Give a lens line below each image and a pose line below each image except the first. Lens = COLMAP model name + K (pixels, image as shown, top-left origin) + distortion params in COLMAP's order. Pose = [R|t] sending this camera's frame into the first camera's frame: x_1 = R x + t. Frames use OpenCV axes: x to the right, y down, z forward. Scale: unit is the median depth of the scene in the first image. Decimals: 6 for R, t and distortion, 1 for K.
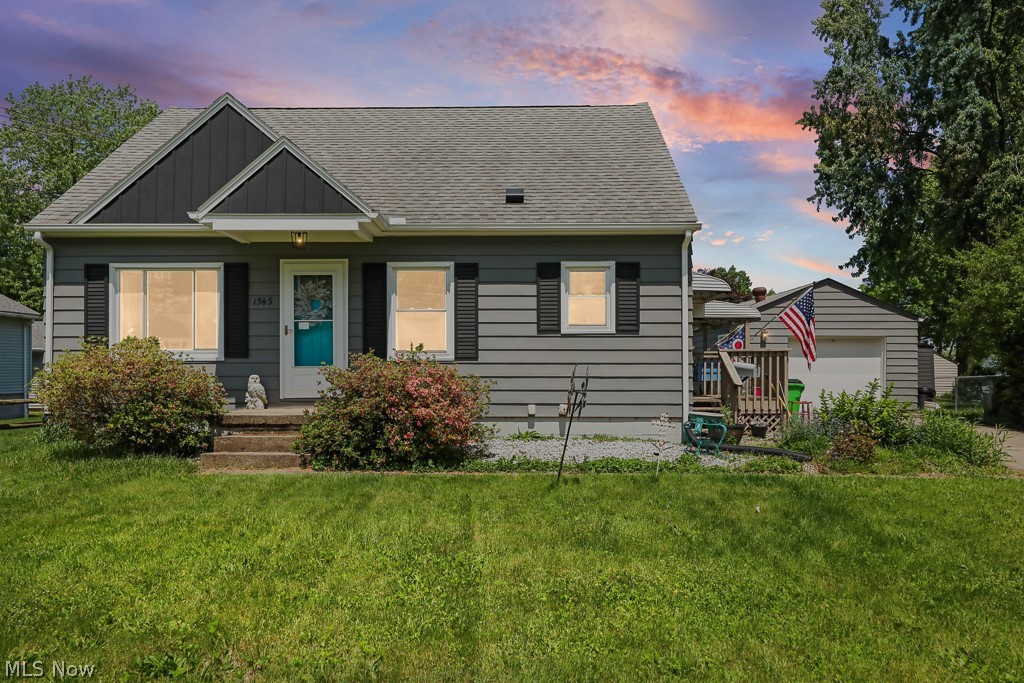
lens RADIAL K [[666.2, 0, 511.3], [0, 666.2, 365.2], [0, 0, 1]] dist [0.003959, 0.000542]
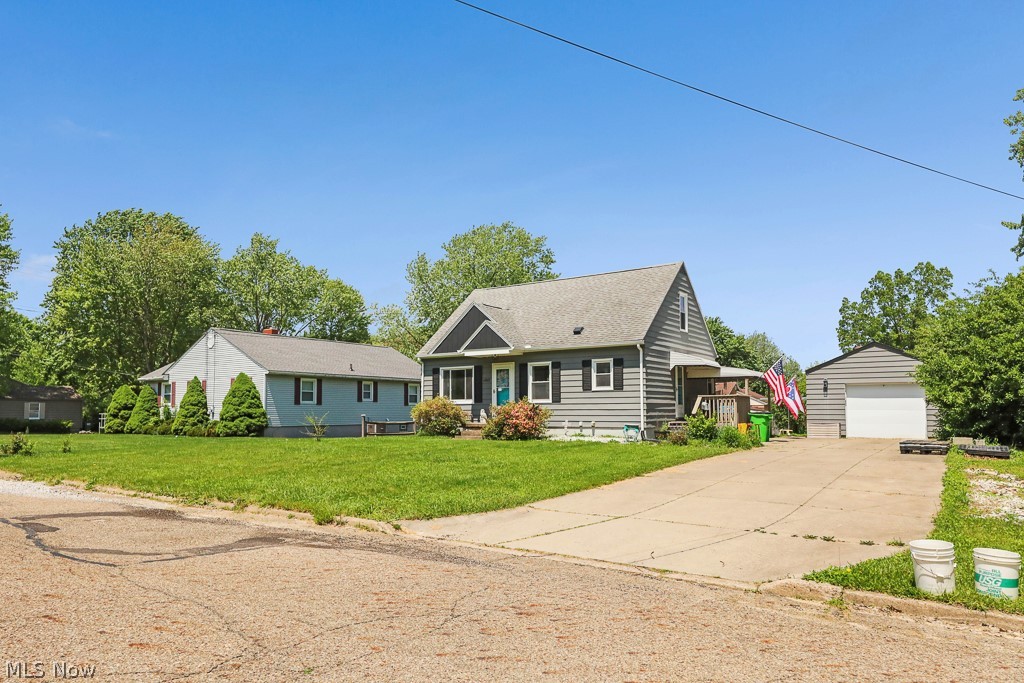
lens RADIAL K [[666.2, 0, 511.3], [0, 666.2, 365.2], [0, 0, 1]] dist [0.003959, 0.000542]
pose [[0.836886, -0.040926, -0.545845, 1.099628], [0.005604, 0.997789, -0.066219, 0.015729], [0.547348, 0.052359, 0.835265, -1.076709]]
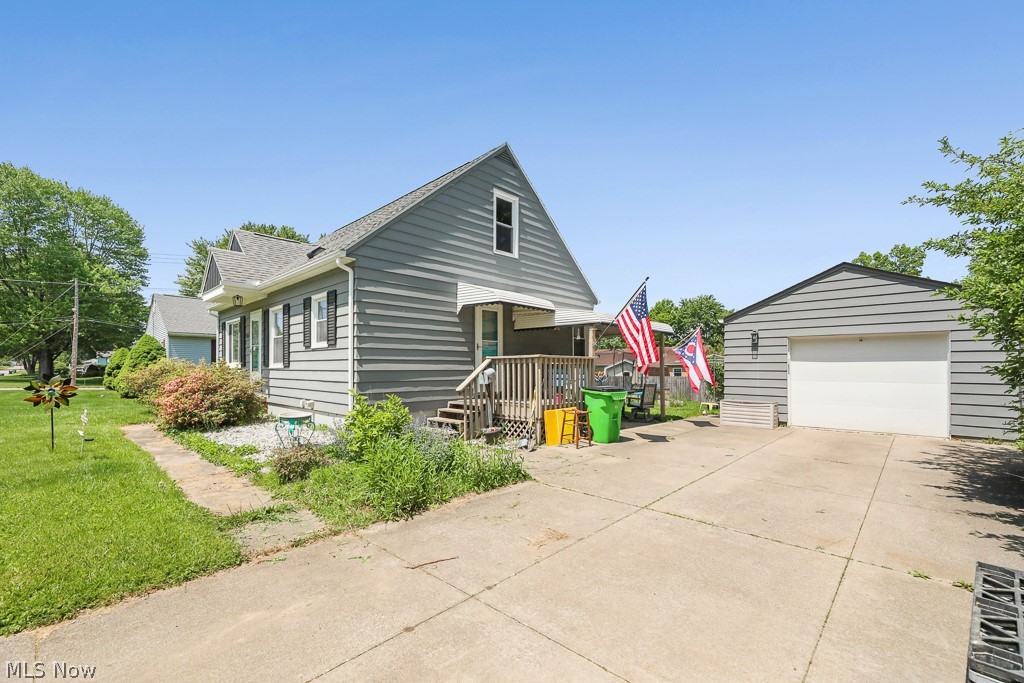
lens RADIAL K [[425.4, 0, 511.3], [0, 425.4, 361.1], [0, 0, 1]] dist [0.000245, 0.000027]
pose [[0.728633, -0.009693, -0.684835, 0.977149], [0.001653, 0.999922, -0.012394, -0.009795], [0.684902, 0.007899, 0.728593, 0.641501]]
